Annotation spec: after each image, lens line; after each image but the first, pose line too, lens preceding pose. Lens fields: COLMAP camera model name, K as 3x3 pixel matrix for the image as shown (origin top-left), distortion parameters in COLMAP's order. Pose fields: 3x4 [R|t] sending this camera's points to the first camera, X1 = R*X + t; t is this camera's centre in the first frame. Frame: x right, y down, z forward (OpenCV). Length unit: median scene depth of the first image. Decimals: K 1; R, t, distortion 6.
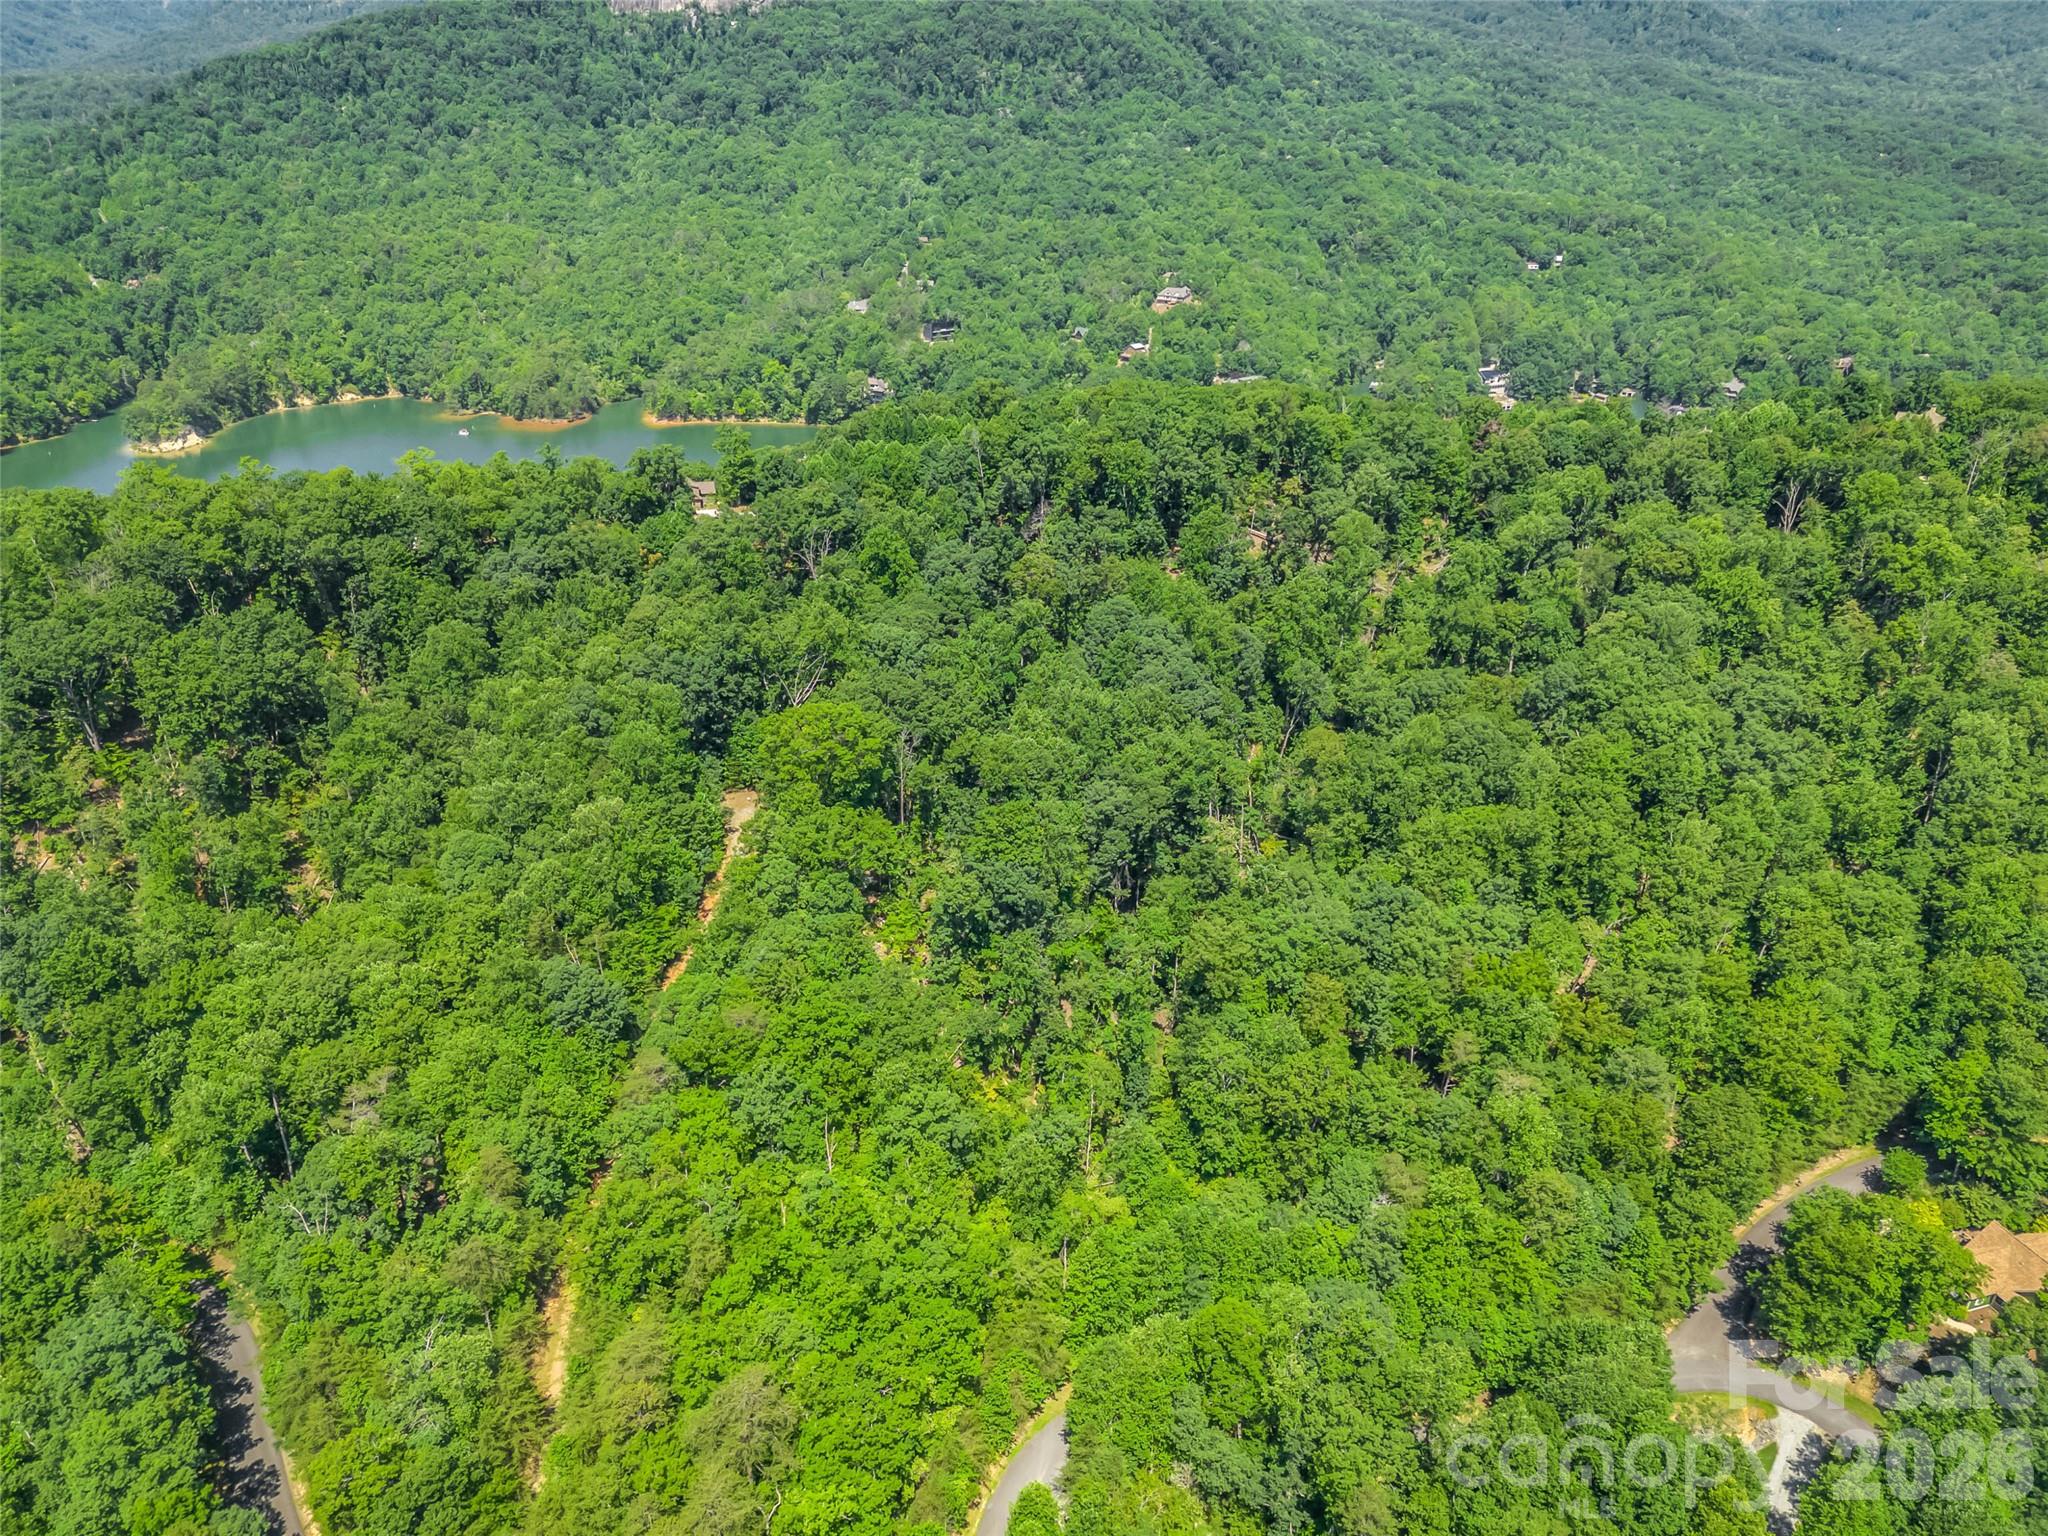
lens RADIAL K [[1473.3, 0, 1016.5], [0, 1473.3, 769.6], [0, 0, 1]] dist [0.059349, -0.048849]
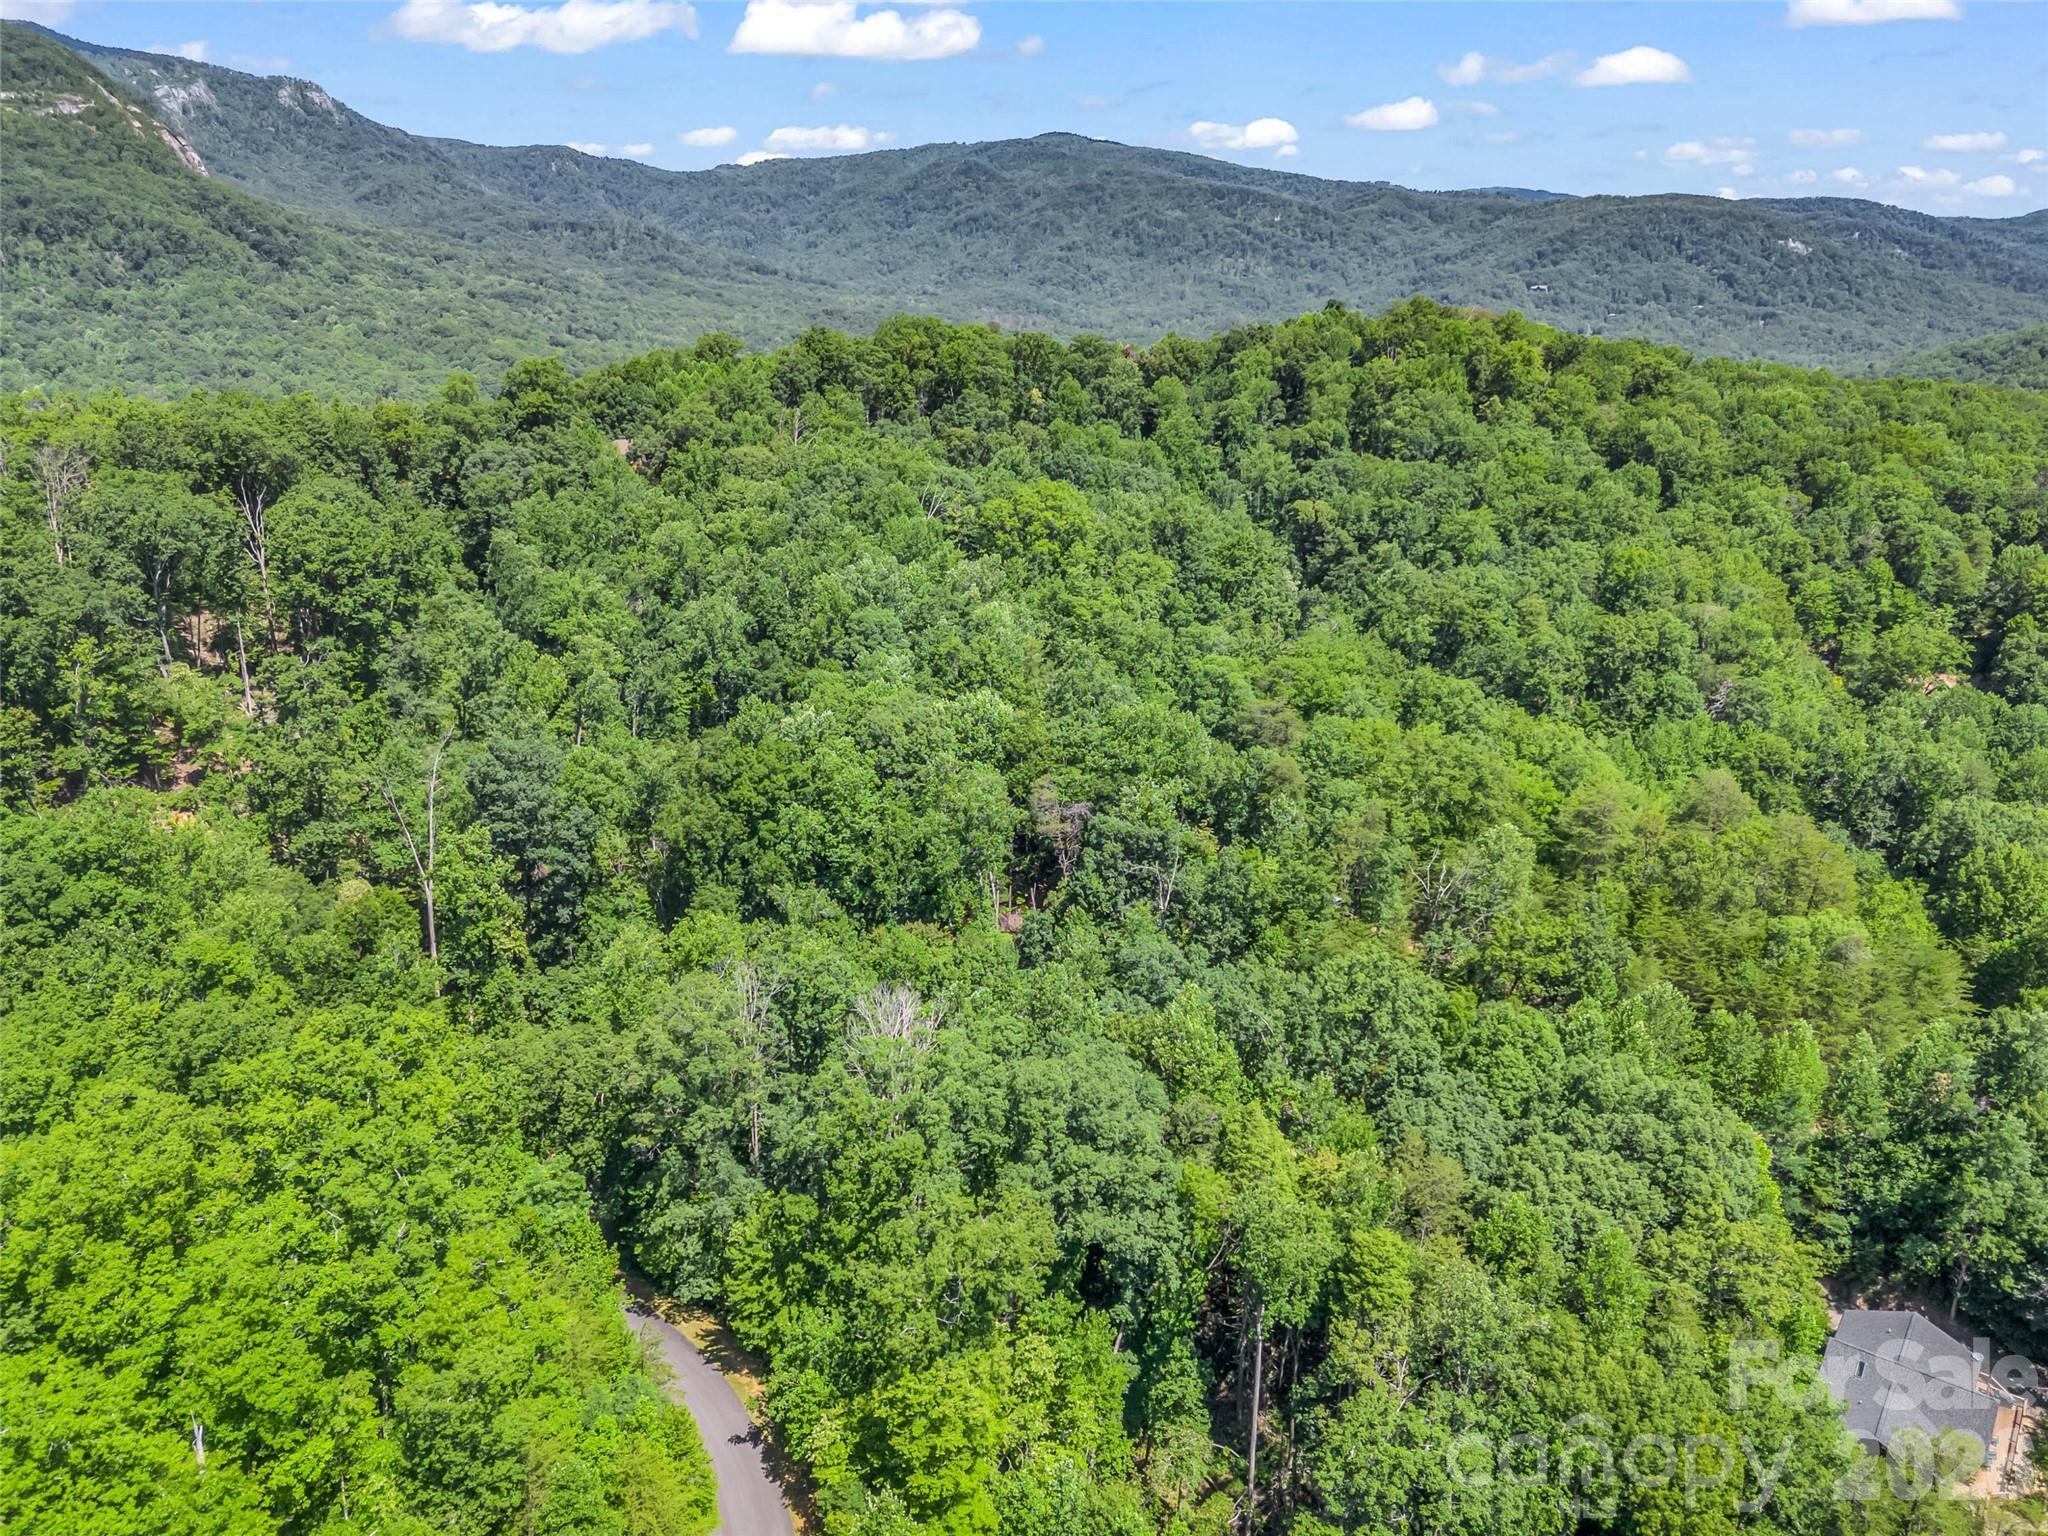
lens RADIAL K [[1473.3, 0, 1017.4], [0, 1473.3, 774.0], [0, 0, 1]] dist [0.059349, -0.048849]
pose [[0.789862, -0.204604, 0.578148, -0.194151], [0.282692, 0.958051, -0.047162, 0.048033], [-0.544245, 0.200689, 0.814568, 0.056208]]
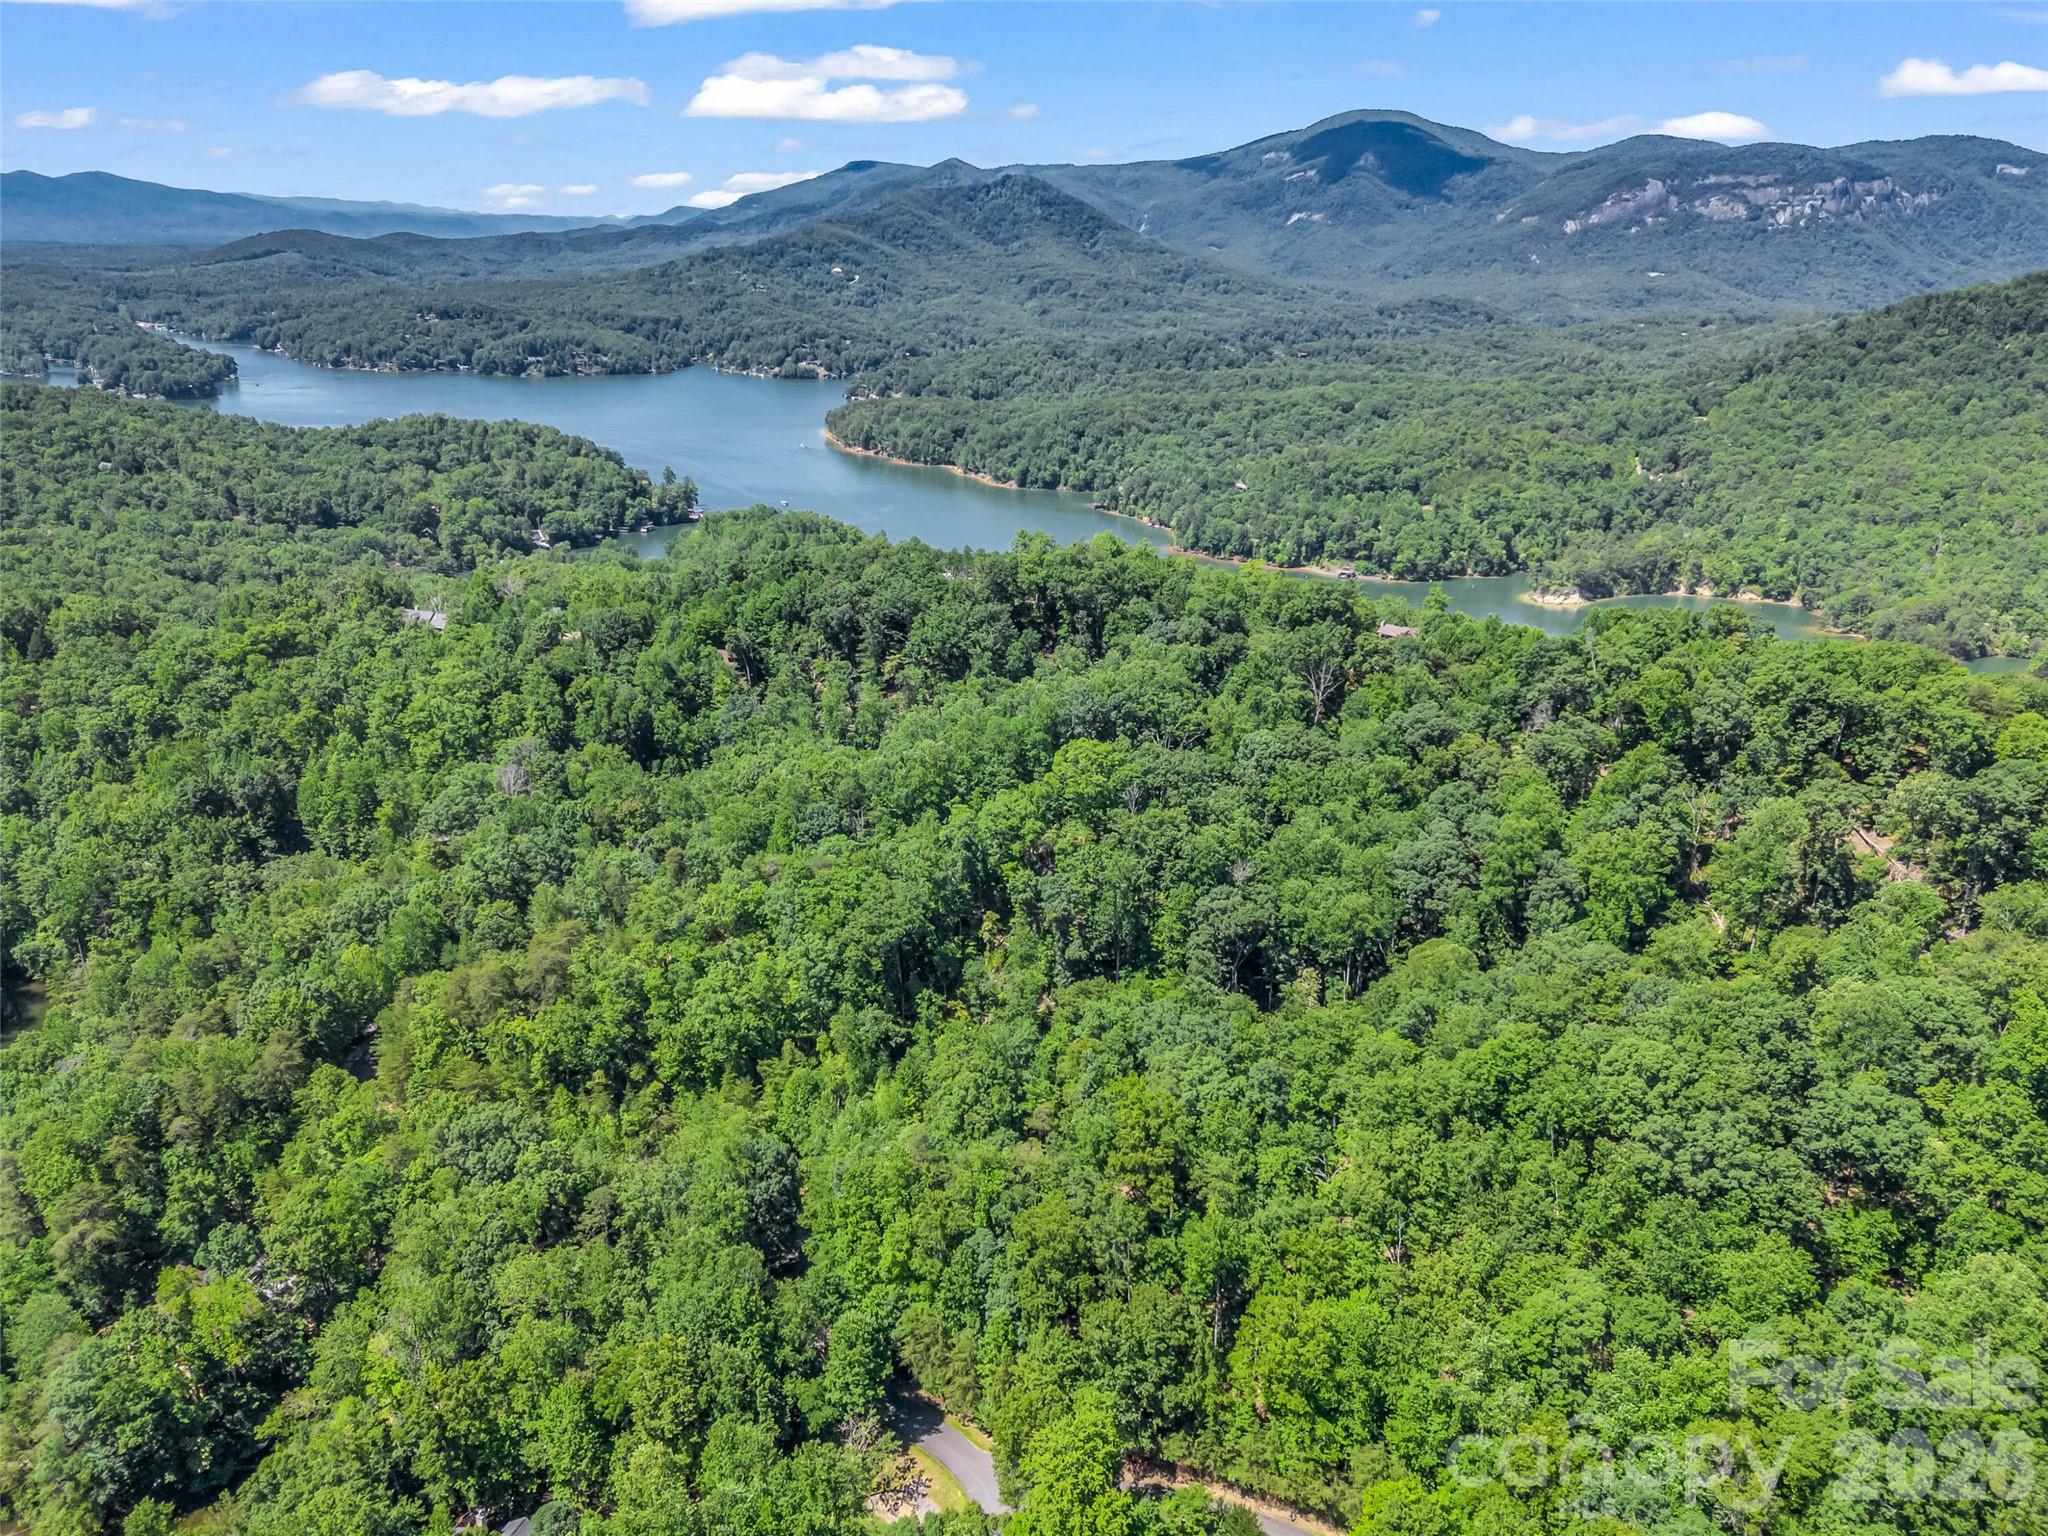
lens RADIAL K [[1473.3, 0, 1025.2], [0, 1473.3, 787.4], [0, 0, 1]] dist [0.059349, -0.048849]
pose [[0.462164, 0.301268, -0.834052, 0.234966], [-0.405726, 0.908148, 0.103212, -0.028831], [0.788537, 0.290696, 0.541946, 0.066419]]
